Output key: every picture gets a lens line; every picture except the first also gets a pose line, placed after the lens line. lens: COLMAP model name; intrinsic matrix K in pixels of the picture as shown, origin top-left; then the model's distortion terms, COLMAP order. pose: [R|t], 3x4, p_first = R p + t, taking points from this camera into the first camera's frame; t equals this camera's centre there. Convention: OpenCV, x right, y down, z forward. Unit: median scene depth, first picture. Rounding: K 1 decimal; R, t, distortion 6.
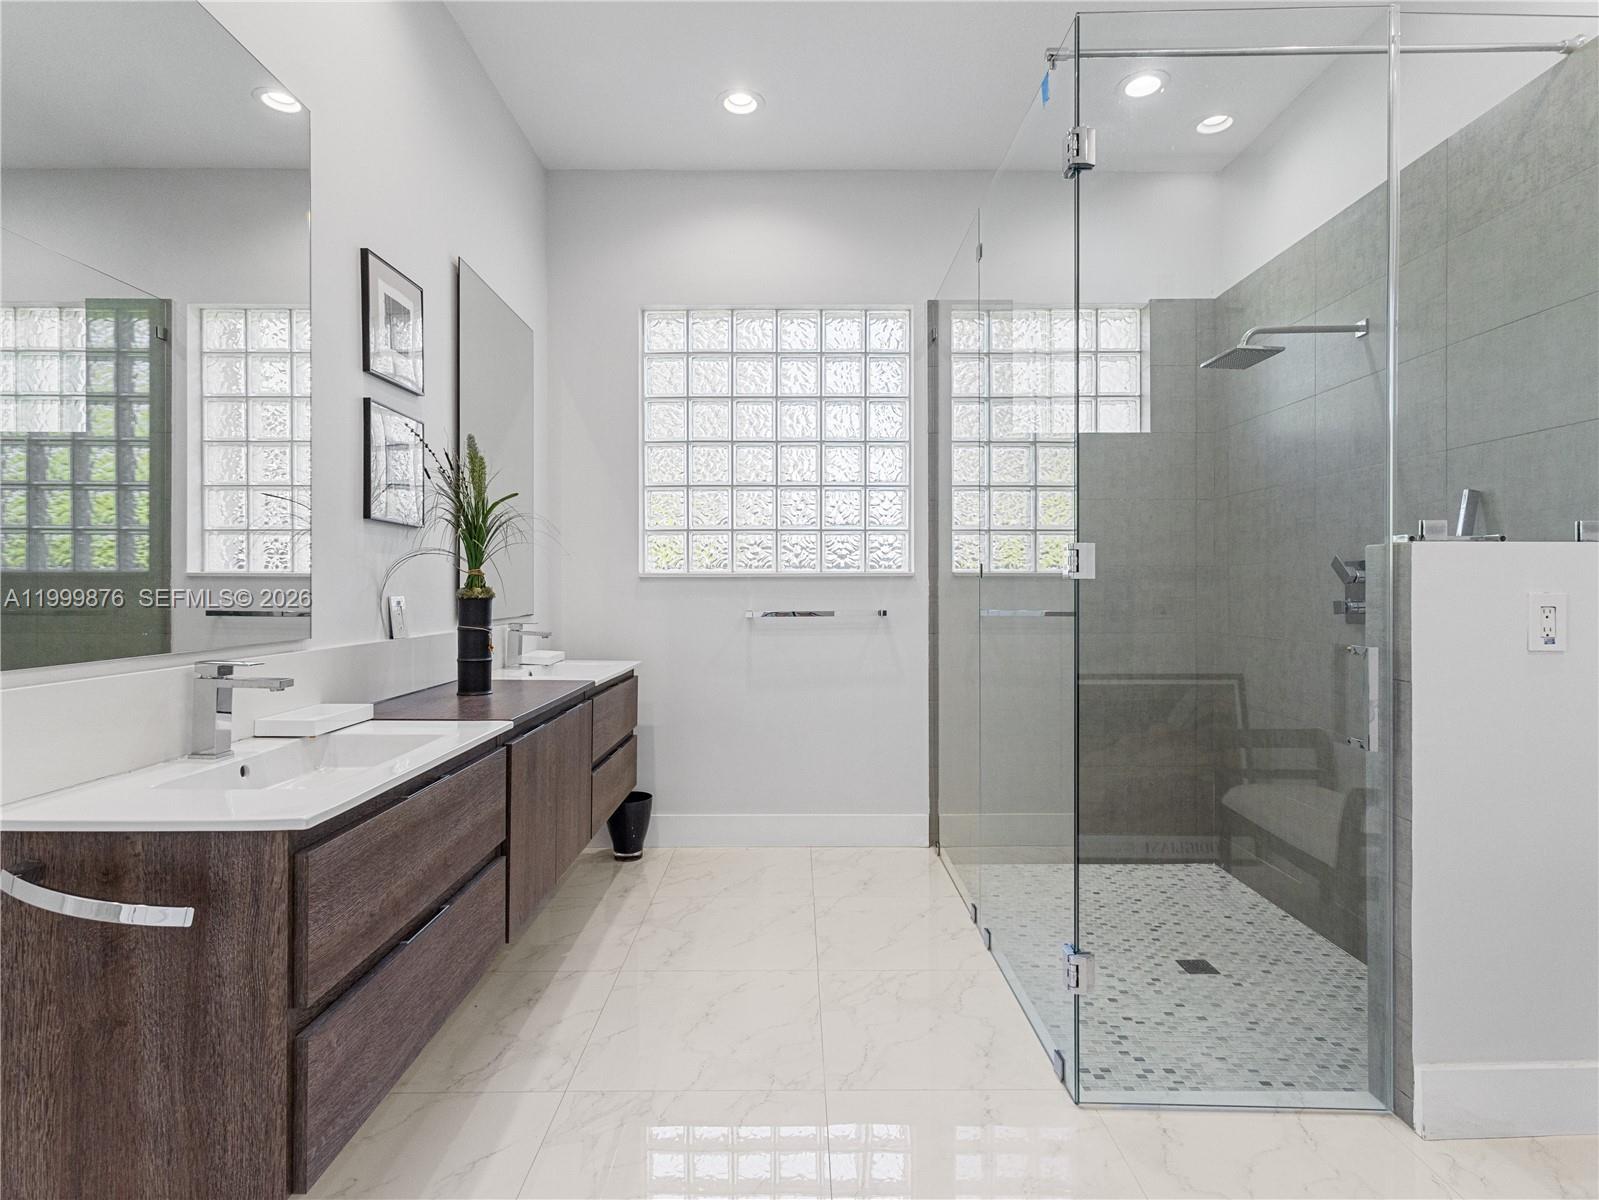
lens RADIAL K [[846.0, 0, 803.6], [0, 846.0, 613.5], [0, 0, 1]] dist [0.002234, 0.001305]
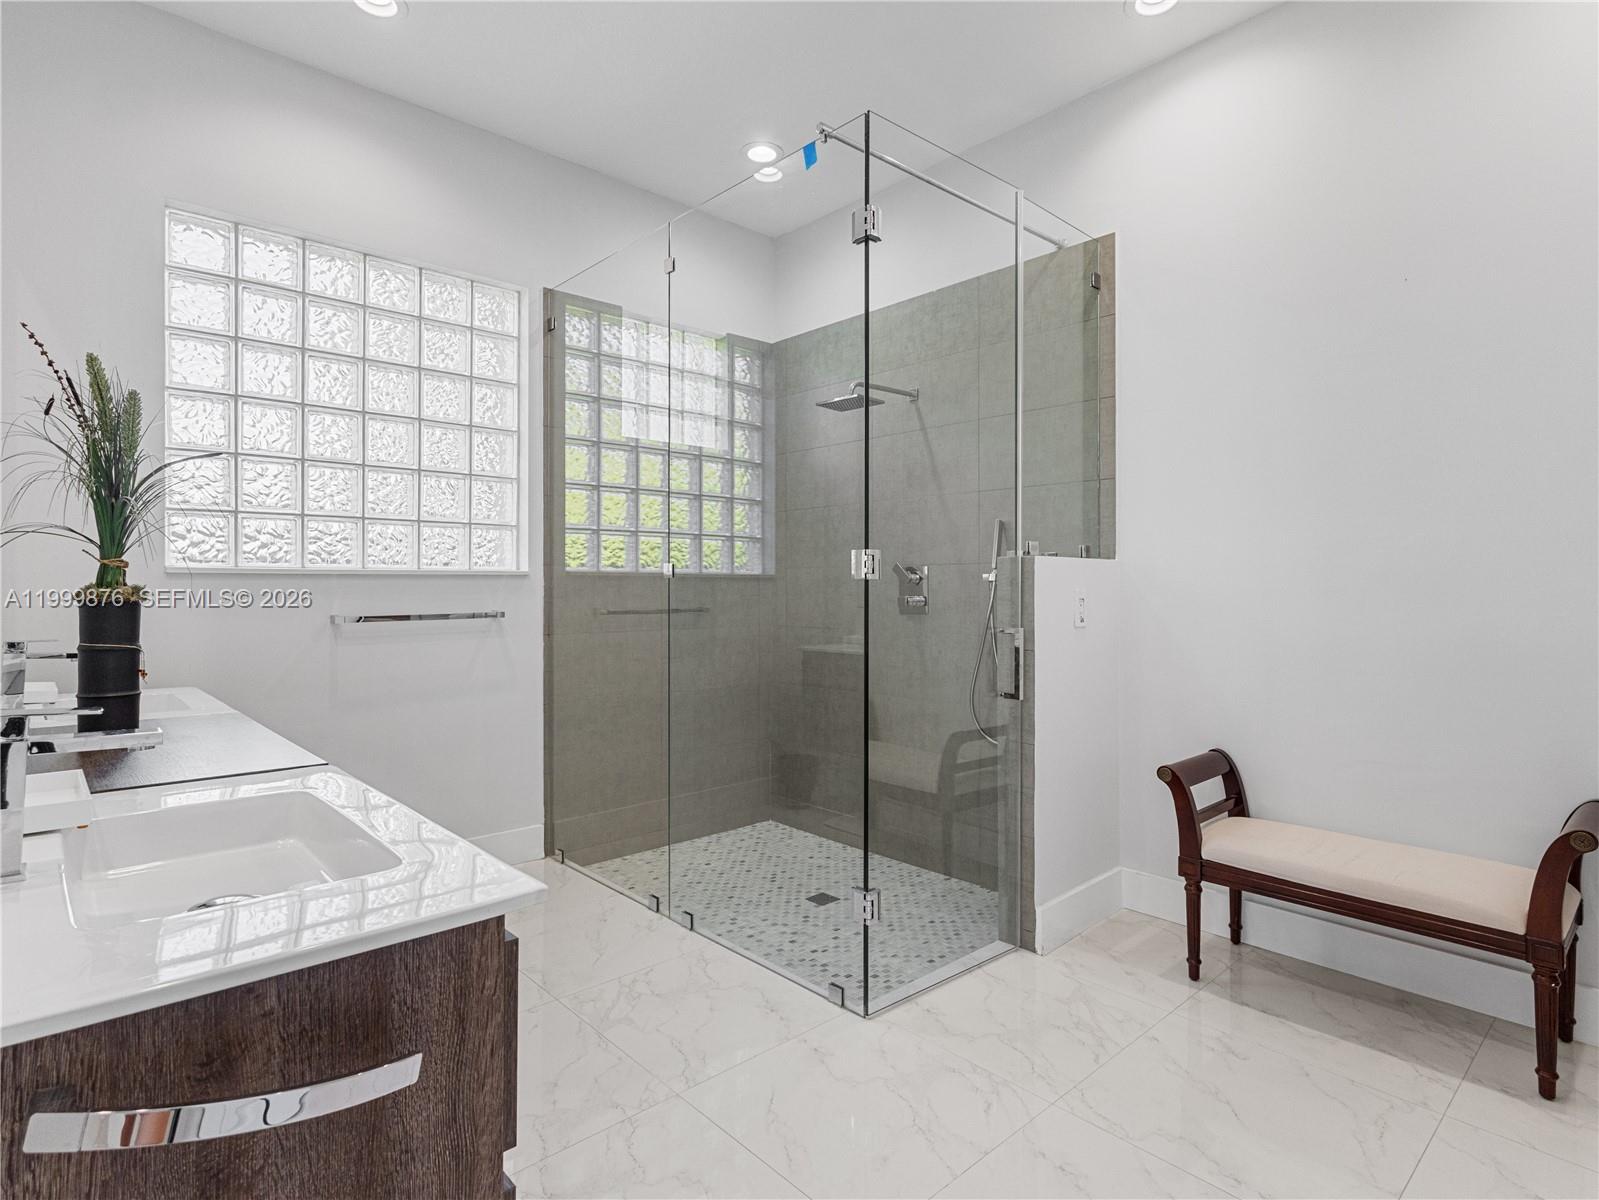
lens RADIAL K [[860.4, 0, 799.0], [0, 860.4, 610.6], [0, 0, 1]] dist [0.004451, 0.000615]
pose [[0.733561, -0.018725, 0.679365, -0.313363], [0.021600, 0.999758, 0.004234, -0.001660], [-0.679280, 0.011568, 0.733788, 0.090928]]
